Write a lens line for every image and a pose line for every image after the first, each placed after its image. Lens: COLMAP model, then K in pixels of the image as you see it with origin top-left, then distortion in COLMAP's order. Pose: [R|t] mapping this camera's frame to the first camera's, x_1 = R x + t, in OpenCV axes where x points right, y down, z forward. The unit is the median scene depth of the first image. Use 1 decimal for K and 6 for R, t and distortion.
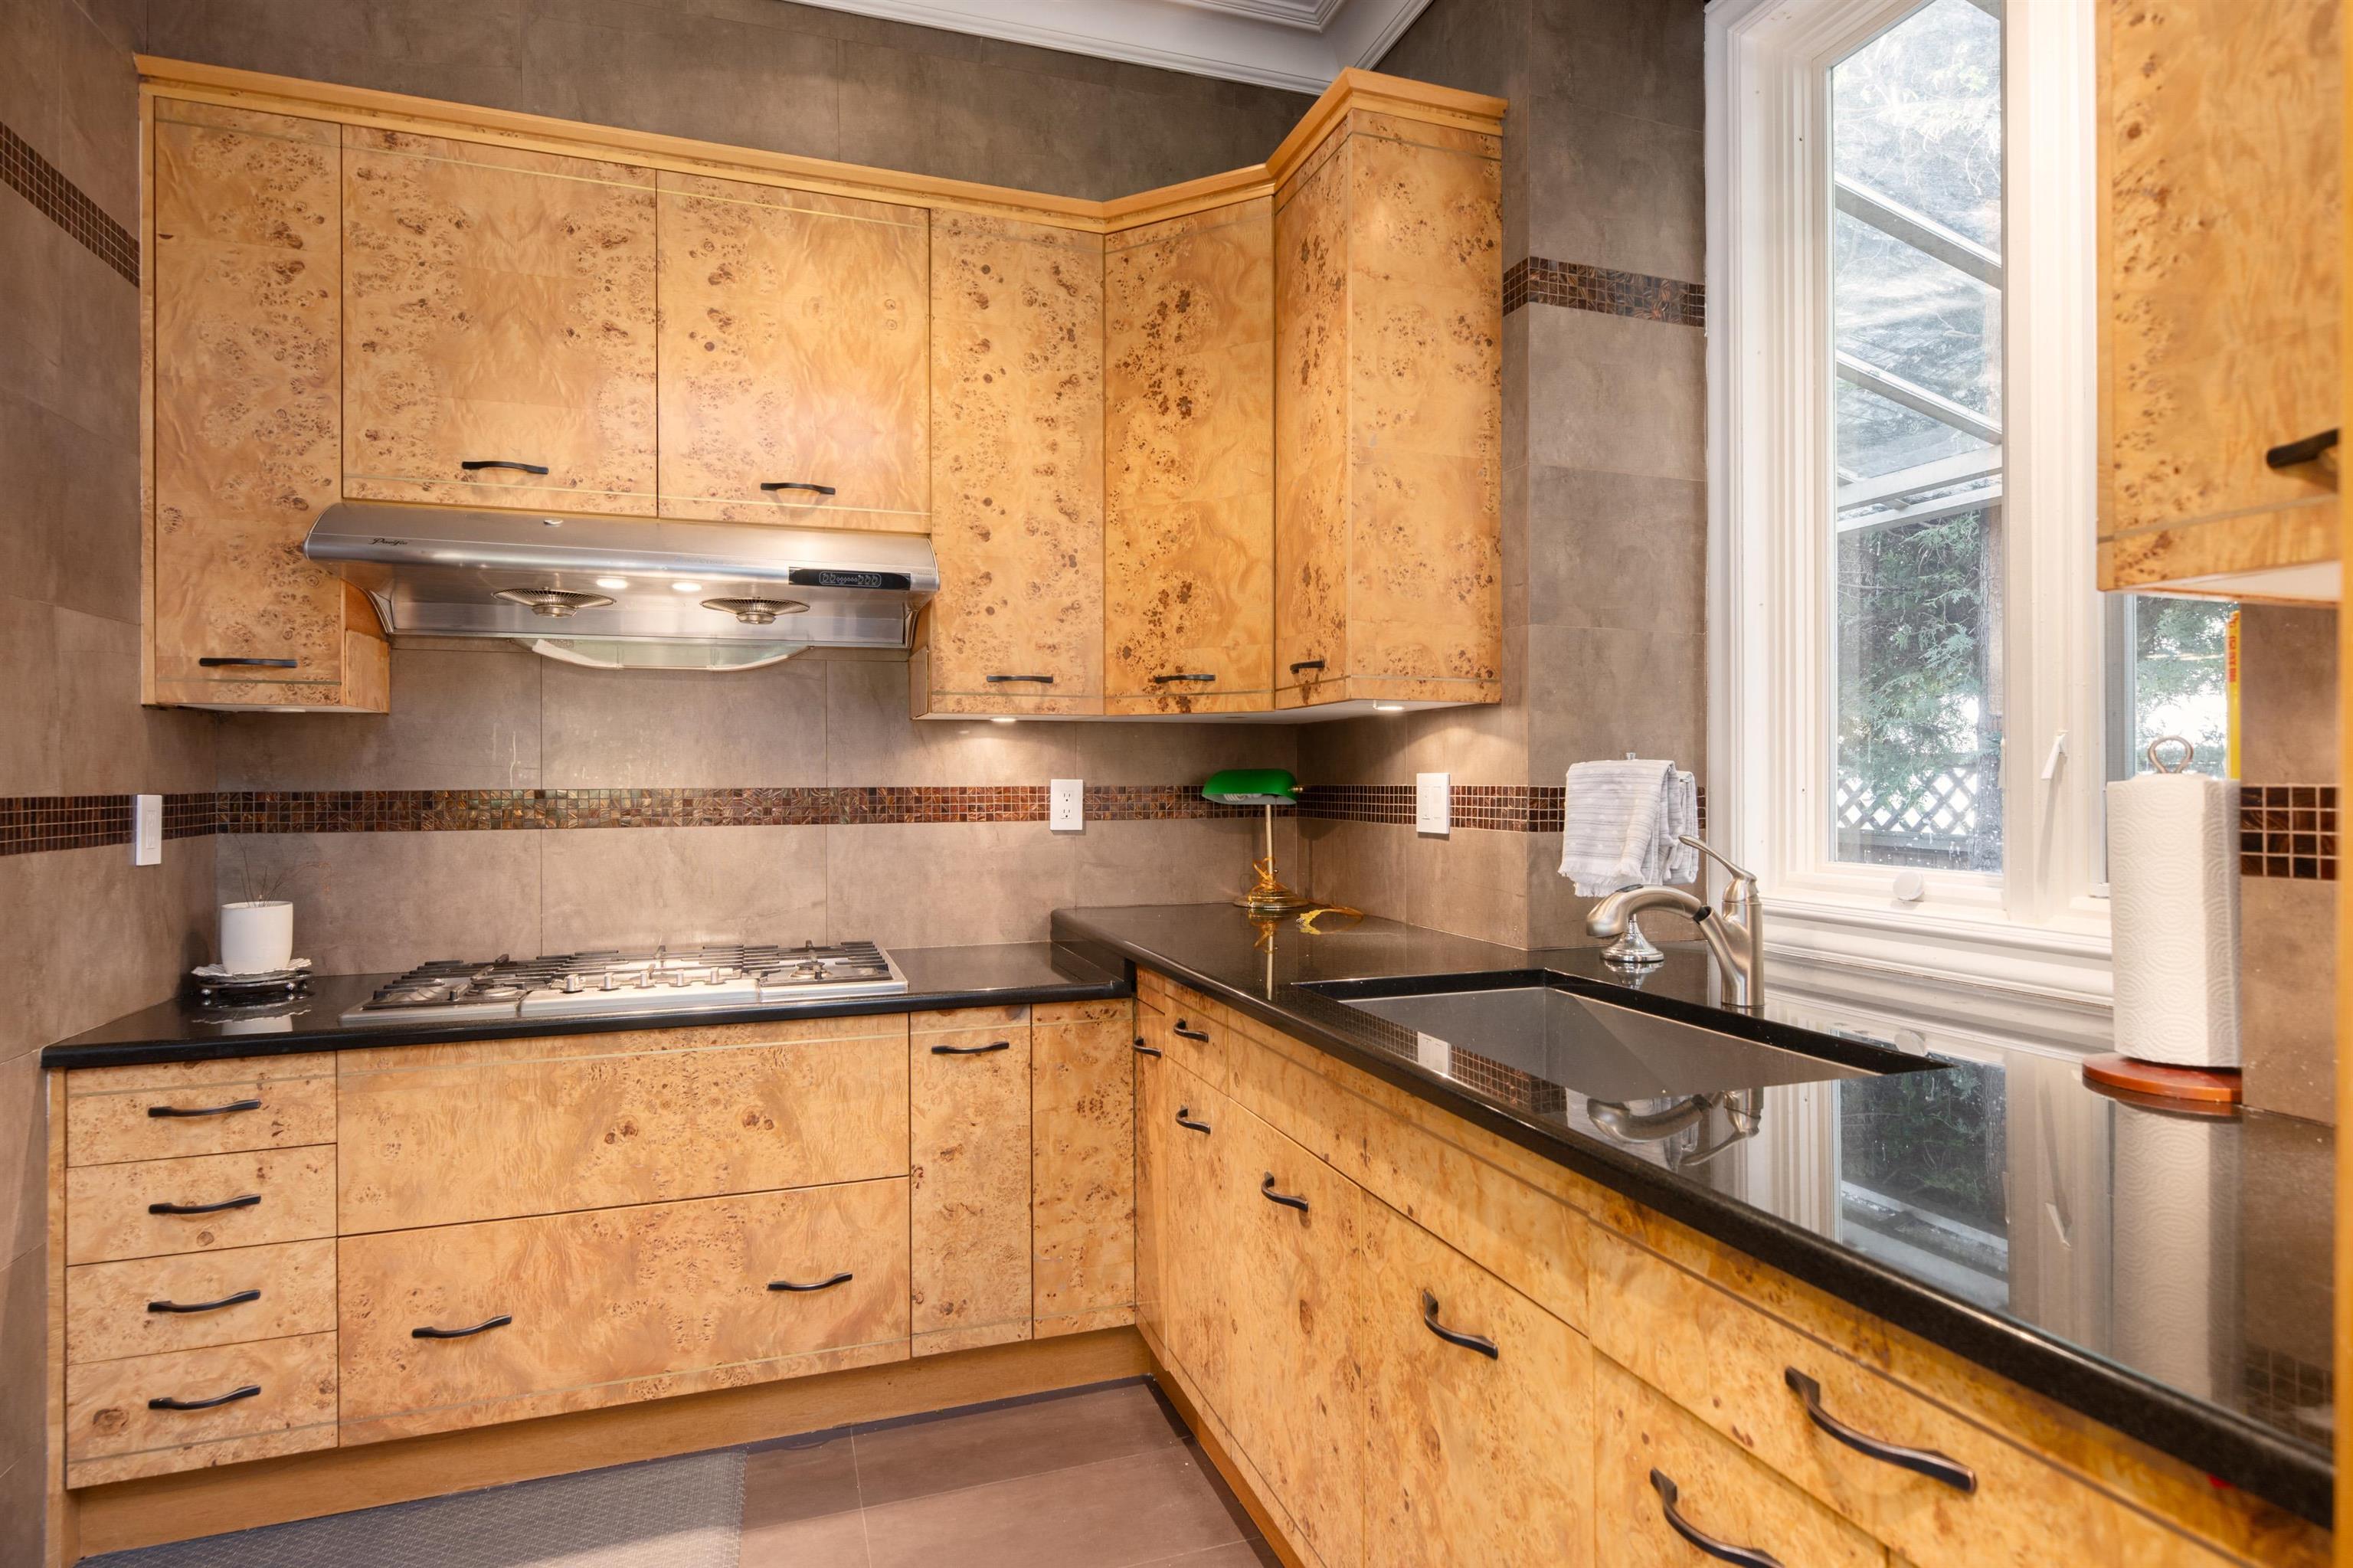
lens RADIAL K [[1263.9, 0, 1187.1], [0, 1263.9, 782.9], [0, 0, 1]] dist [-0.003557, 0.000446]
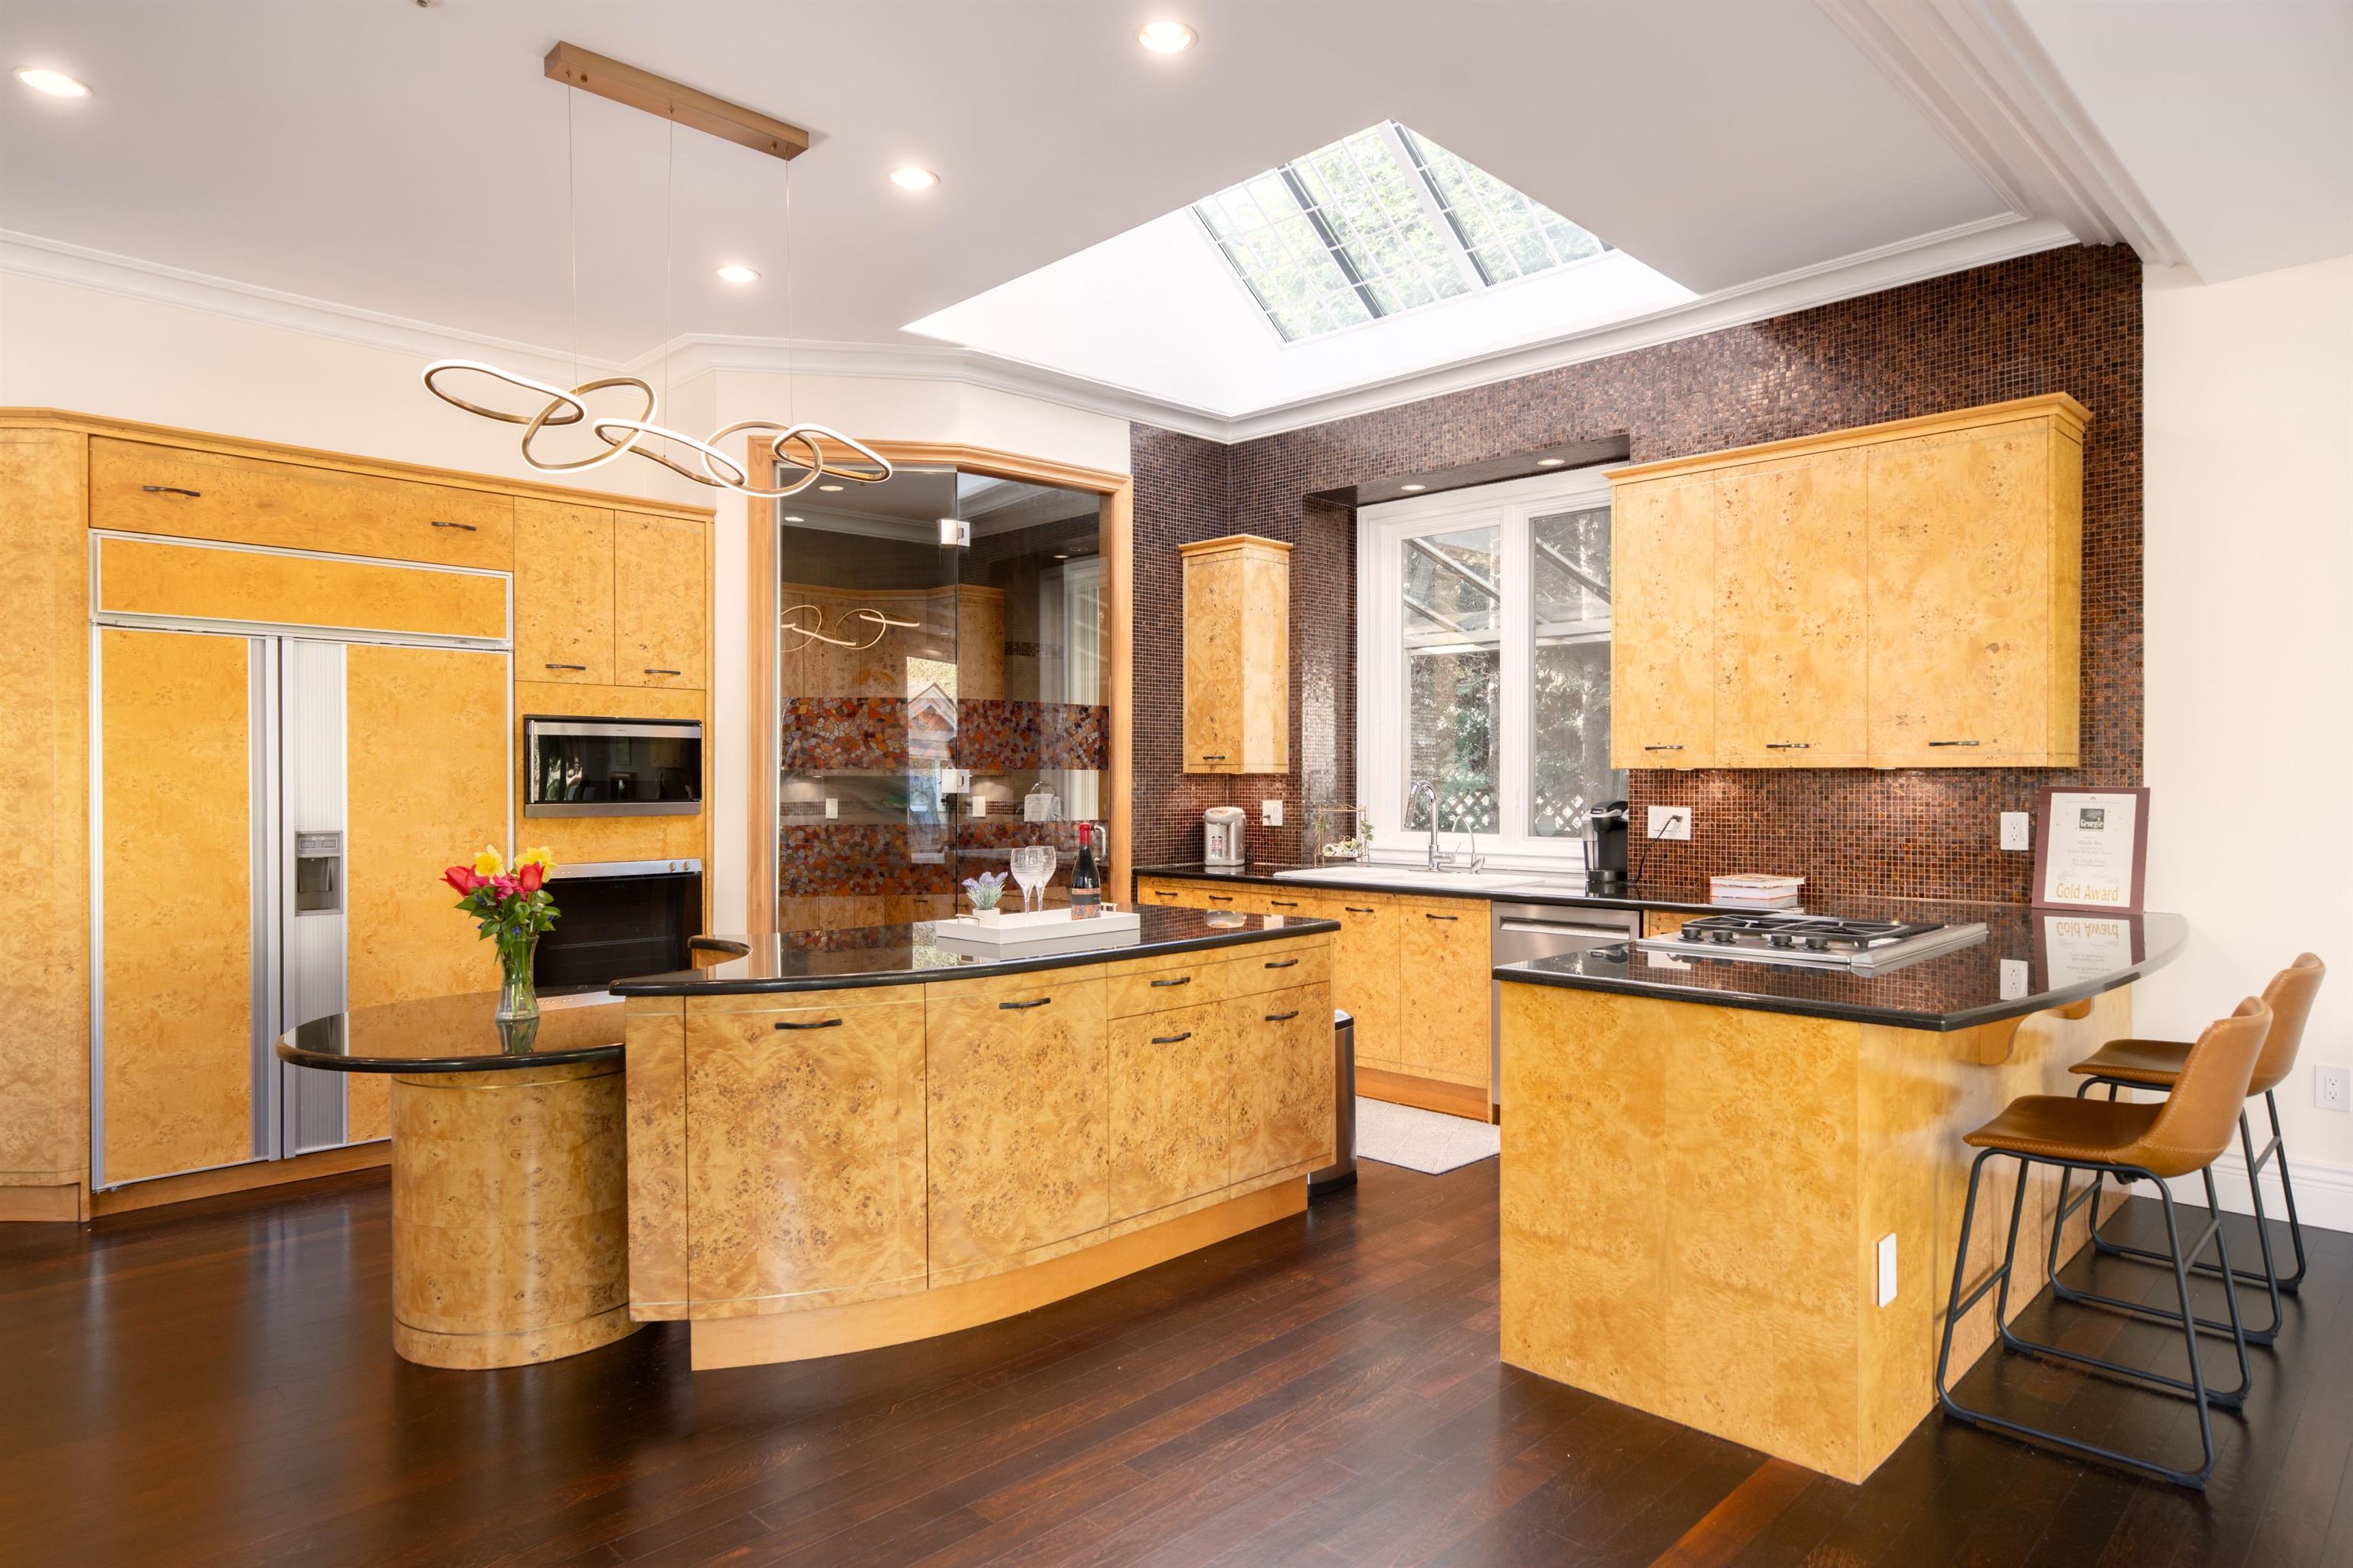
lens RADIAL K [[1340.9, 0, 1178.3], [0, 1340.9, 784.0], [0, 0, 1]] dist [0.002446, 0.000209]
pose [[0.901028, -0.001516, 0.433757, -0.786504], [-0.000043, 0.999994, 0.003585, -0.052496], [-0.433760, -0.003249, 0.901023, -2.141339]]
